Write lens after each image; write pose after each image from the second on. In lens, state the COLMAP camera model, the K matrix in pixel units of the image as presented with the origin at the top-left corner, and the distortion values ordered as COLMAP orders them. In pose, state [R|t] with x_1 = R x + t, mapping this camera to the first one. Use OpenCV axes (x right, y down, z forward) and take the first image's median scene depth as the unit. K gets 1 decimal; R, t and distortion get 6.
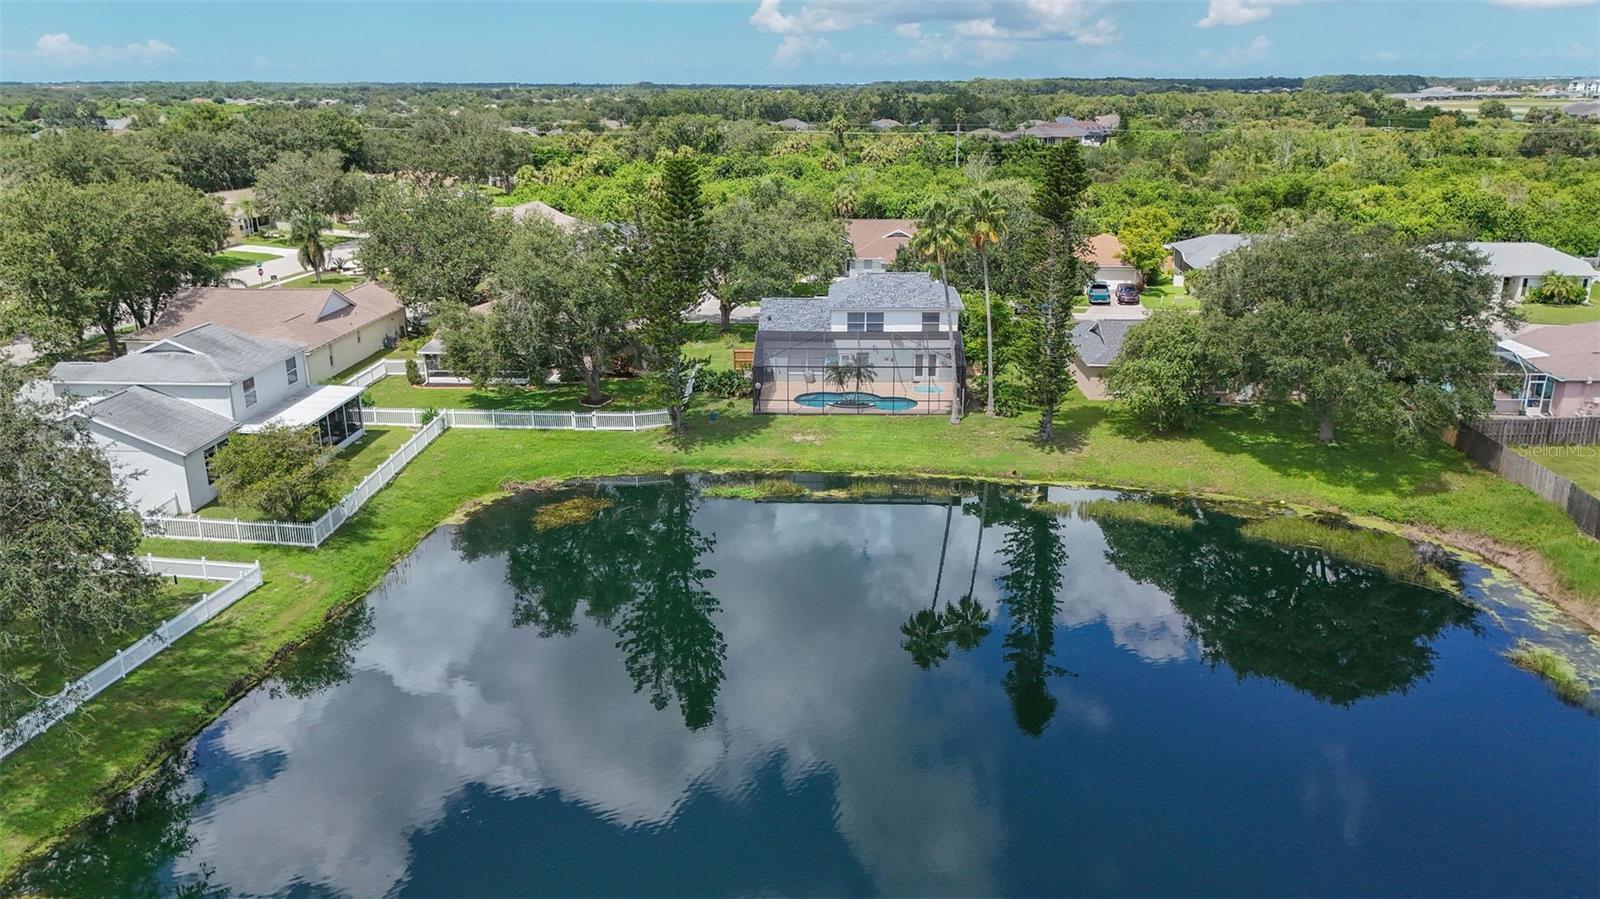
lens RADIAL K [[1170.9, 0, 800.0], [0, 1170.9, 449.5], [0, 0, 1]] dist [0.059564, -0.048338]
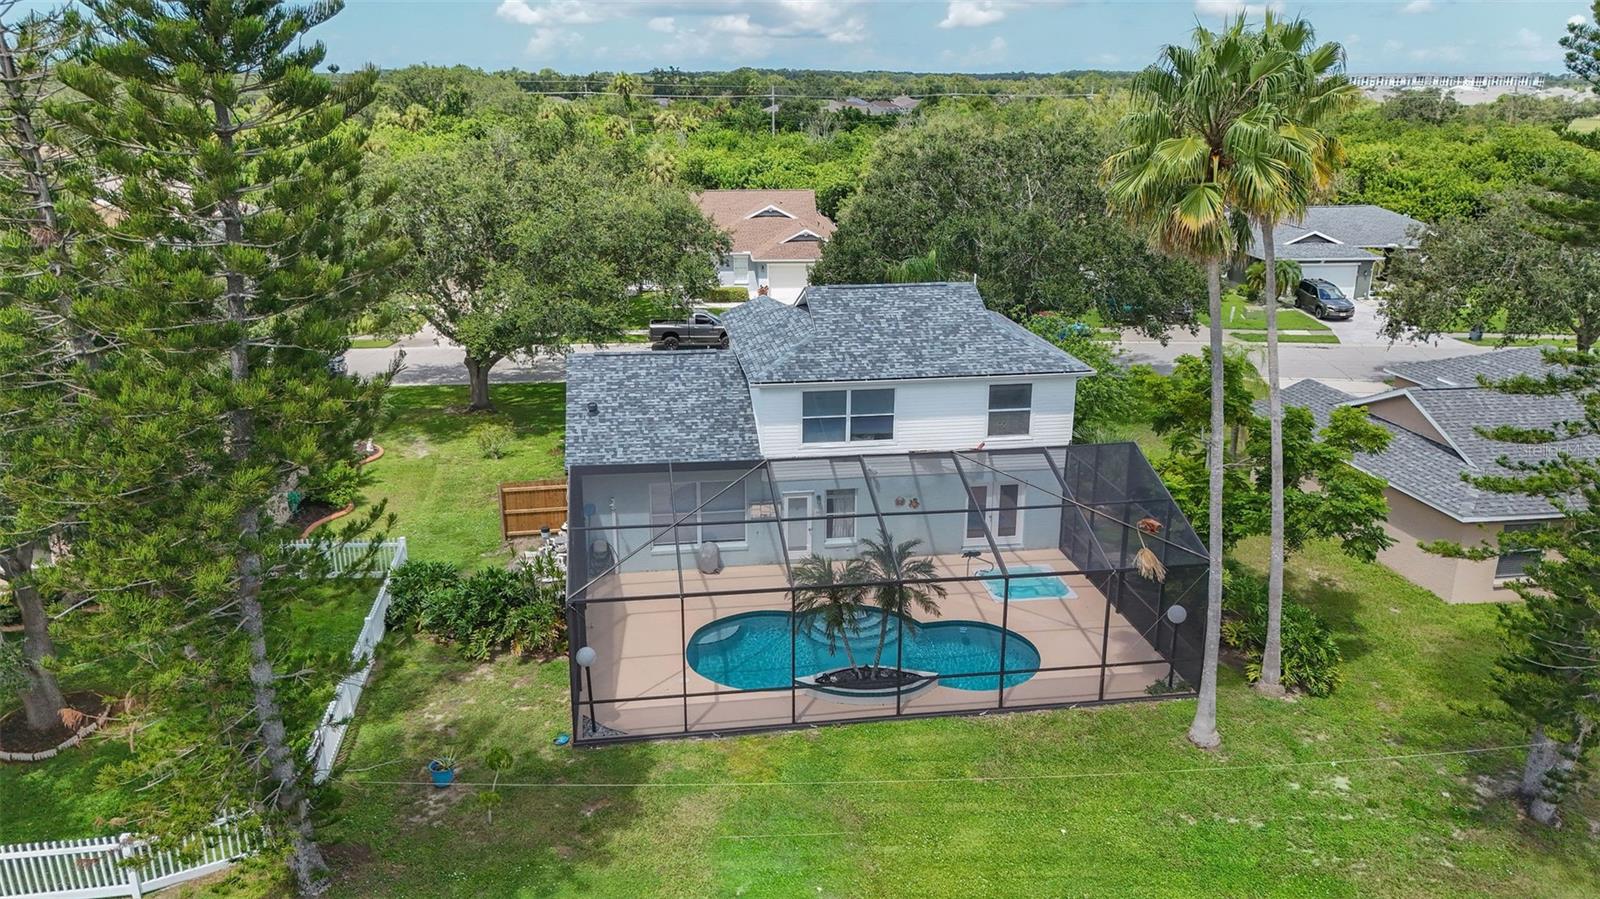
lens RADIAL K [[1170.9, 0, 800.0], [0, 1170.9, 449.5], [0, 0, 1]] dist [0.059564, -0.048338]
pose [[0.980820, -0.050665, 0.188215, -0.028373], [0.049912, 0.998715, 0.008742, -0.086305], [-0.188416, 0.000820, 0.982089, 0.529678]]
